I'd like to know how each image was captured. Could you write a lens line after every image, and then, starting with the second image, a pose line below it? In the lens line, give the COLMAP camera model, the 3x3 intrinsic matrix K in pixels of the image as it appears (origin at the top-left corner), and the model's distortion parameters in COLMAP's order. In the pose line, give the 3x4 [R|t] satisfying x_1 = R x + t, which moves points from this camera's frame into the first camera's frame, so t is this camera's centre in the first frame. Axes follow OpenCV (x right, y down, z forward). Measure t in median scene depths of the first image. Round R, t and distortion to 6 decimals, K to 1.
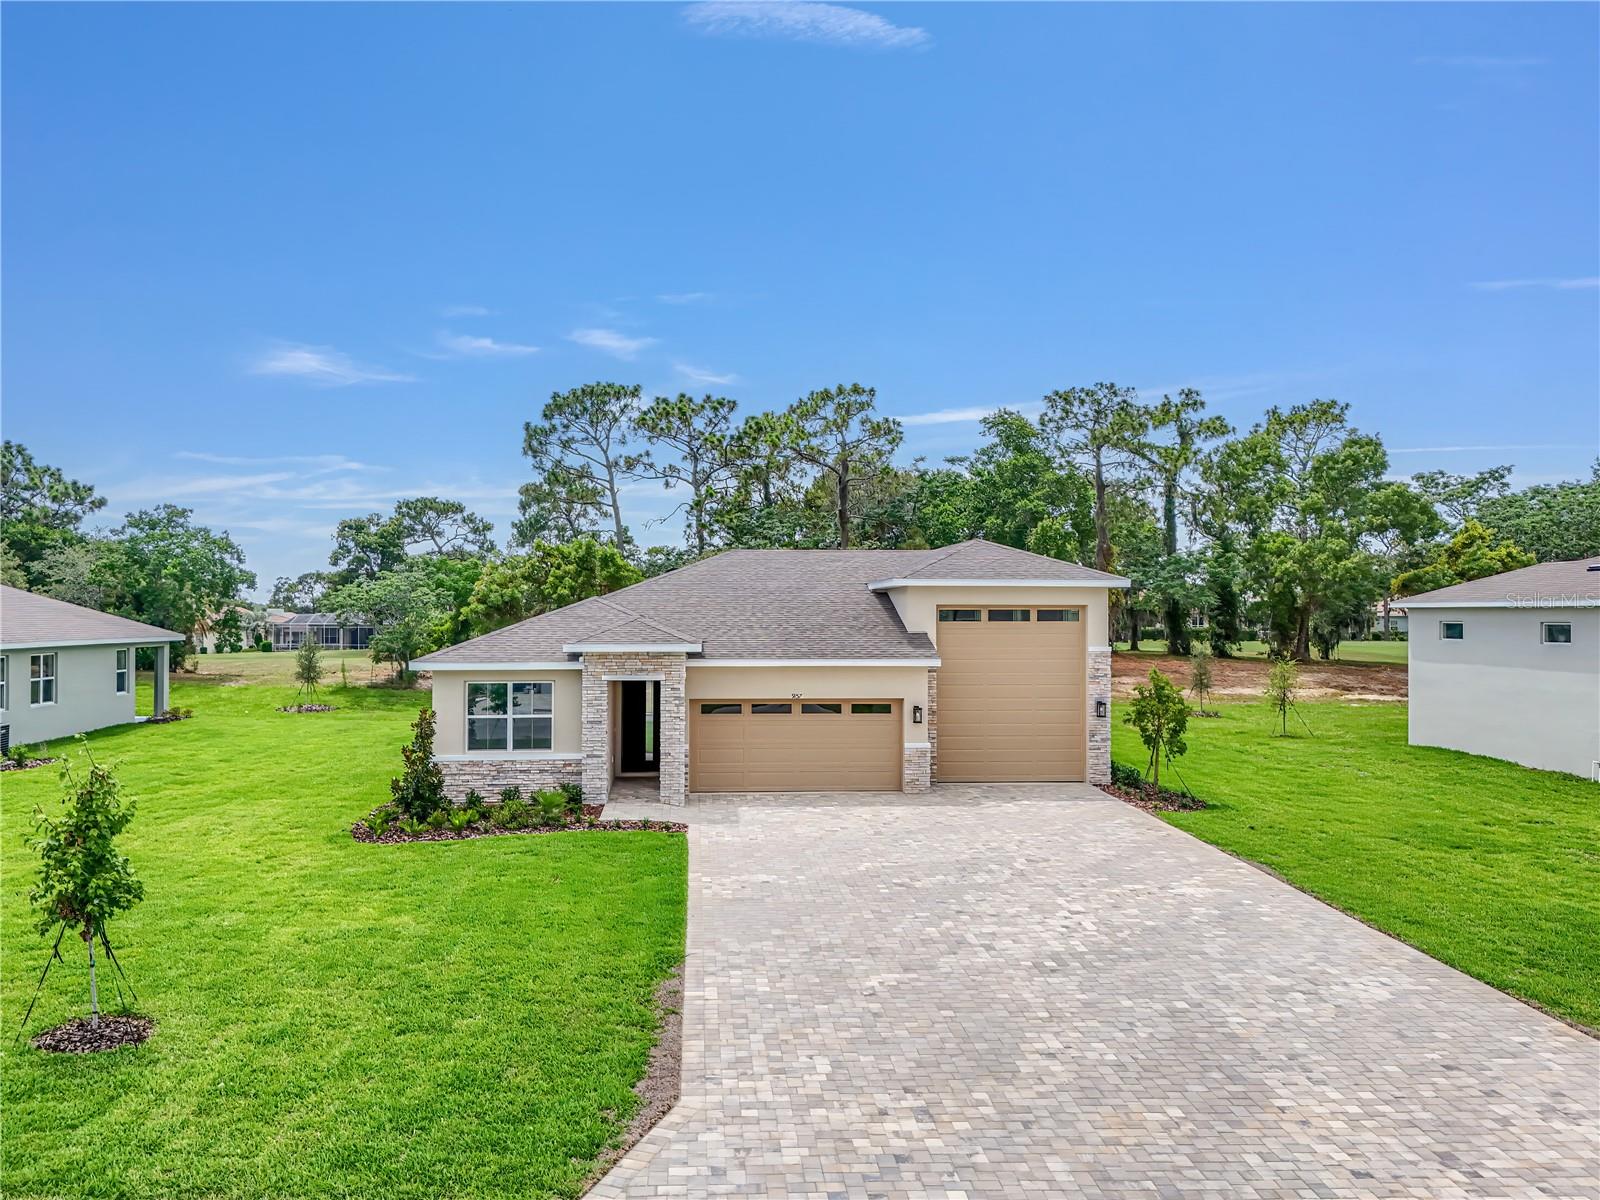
lens RADIAL K [[1079.3, 0, 799.2], [0, 1079.3, 575.0], [0, 0, 1]] dist [0.046297, -0.026675]
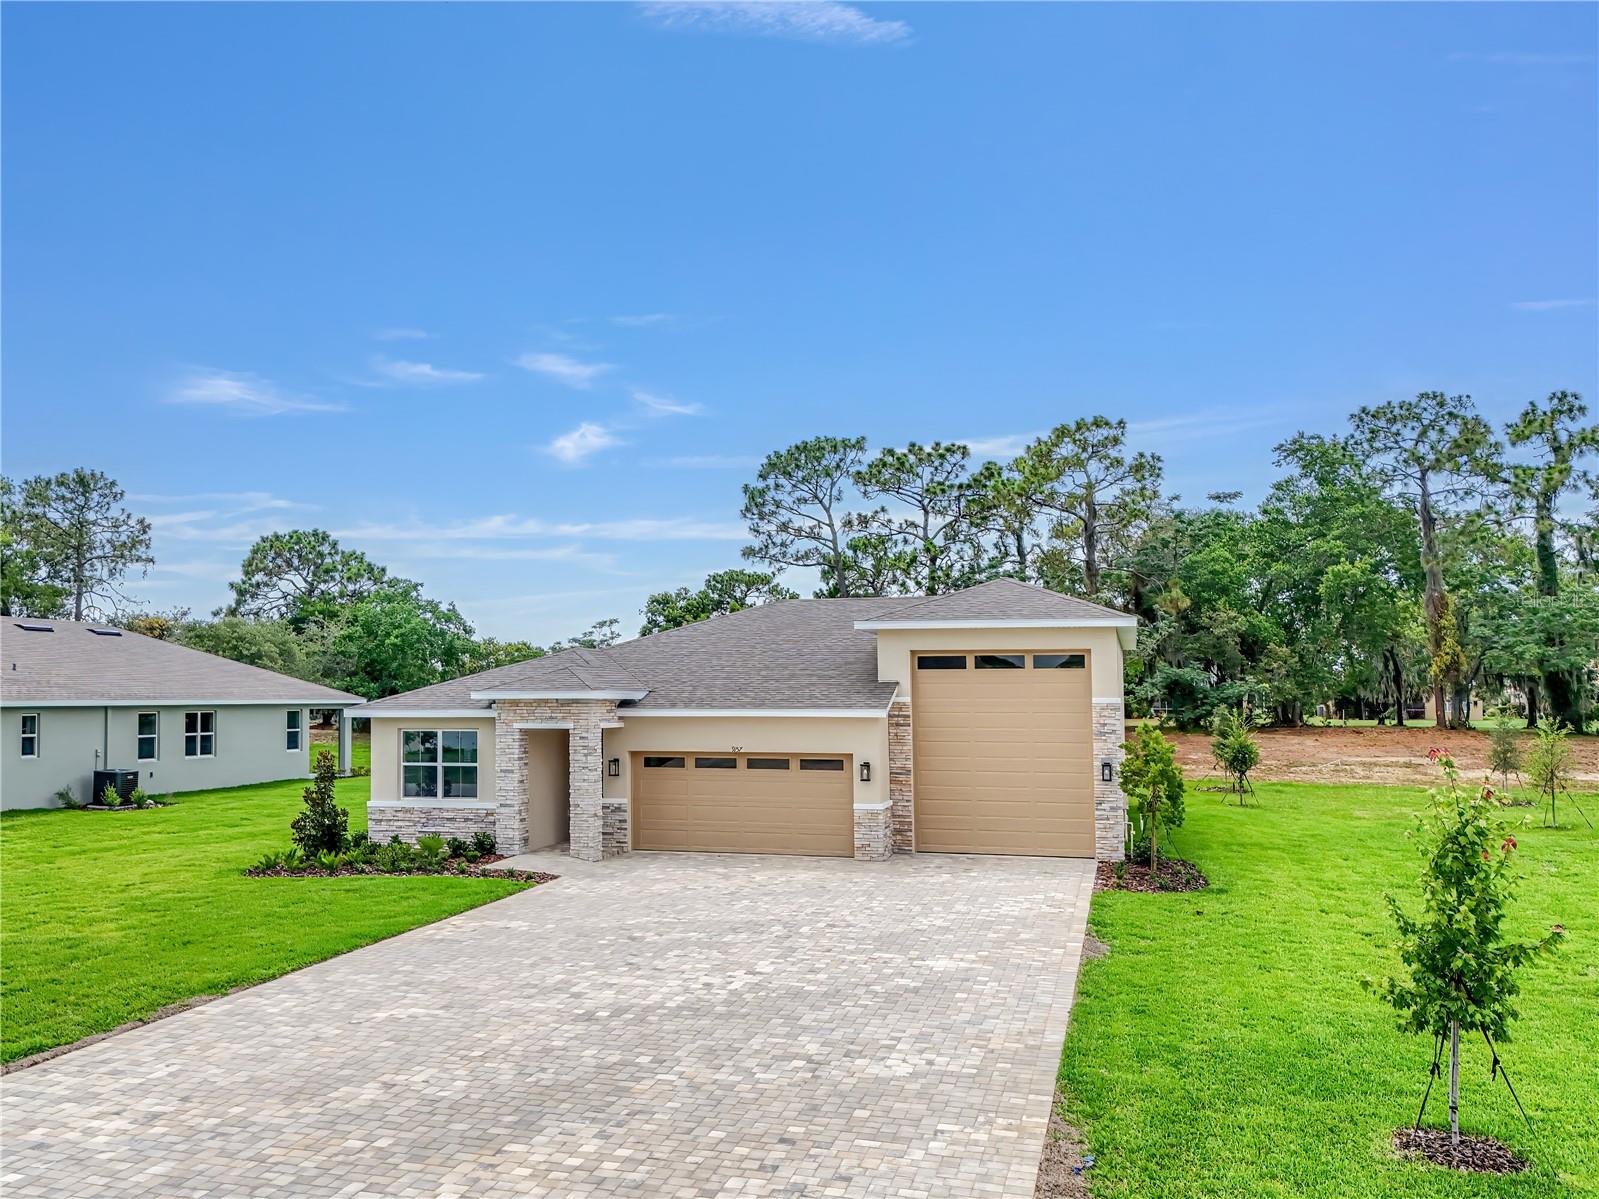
lens RADIAL K [[1183.9, 0, 799.5], [0, 1183.9, 599.5], [0, 0, 1]] dist [0.054516, -0.025324]
pose [[0.949276, -0.028553, -0.313145, 0.618152], [0.015602, 0.998919, -0.043789, 0.048128], [0.314057, 0.036683, 0.948695, 0.074693]]
